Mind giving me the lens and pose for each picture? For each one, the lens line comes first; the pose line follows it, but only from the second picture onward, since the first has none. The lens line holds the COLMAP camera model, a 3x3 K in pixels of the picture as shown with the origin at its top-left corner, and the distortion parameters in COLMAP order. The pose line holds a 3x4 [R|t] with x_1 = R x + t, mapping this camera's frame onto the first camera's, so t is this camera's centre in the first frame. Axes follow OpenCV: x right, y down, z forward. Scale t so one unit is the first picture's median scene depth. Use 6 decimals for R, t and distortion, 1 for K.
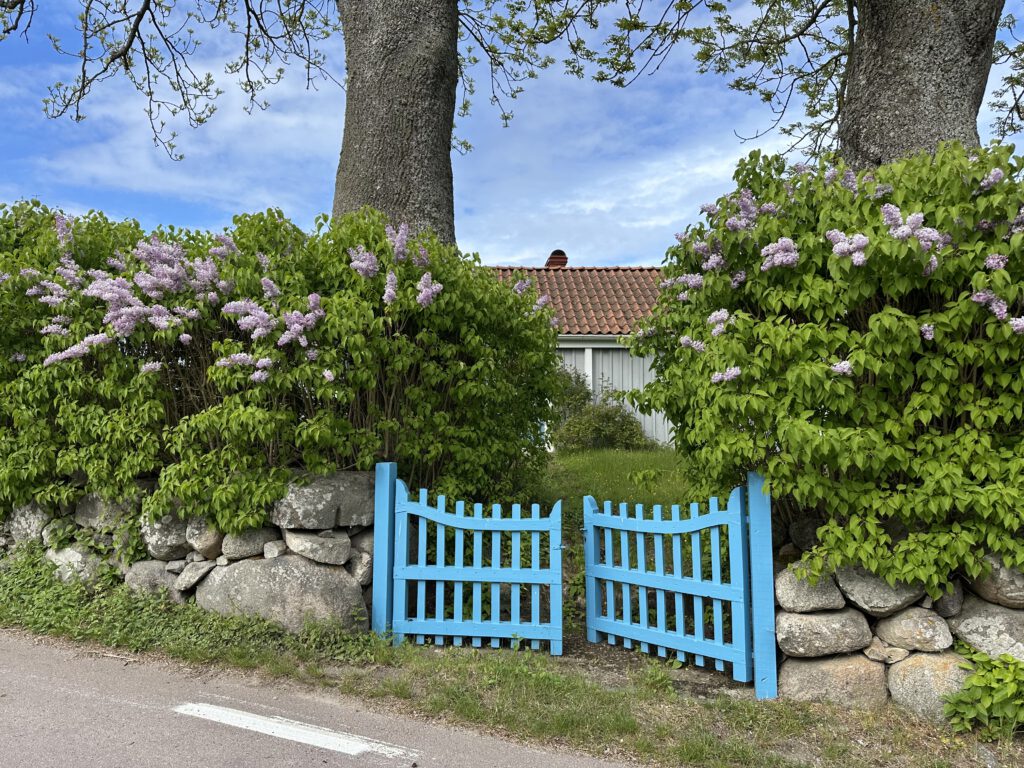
lens RADIAL K [[712.2, 0, 512.0], [0, 712.2, 384.0], [0, 0, 1]] dist [0.075543, -0.077538]
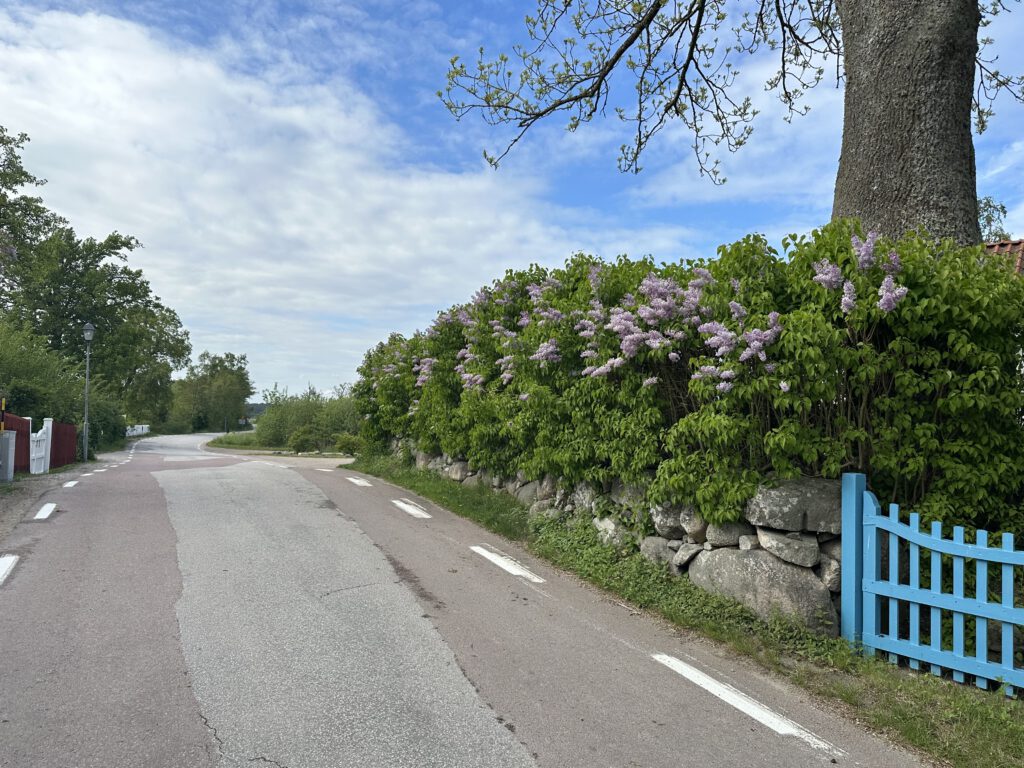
lens RADIAL K [[704.5, 0, 512.0], [0, 704.5, 384.0], [0, 0, 1]] dist [0.078910, -0.088063]
pose [[0.735208, -0.006199, -0.677813, 0.147937], [0.005910, 0.999979, -0.002735, -0.014491], [0.677815, -0.001995, 0.735229, -0.055057]]
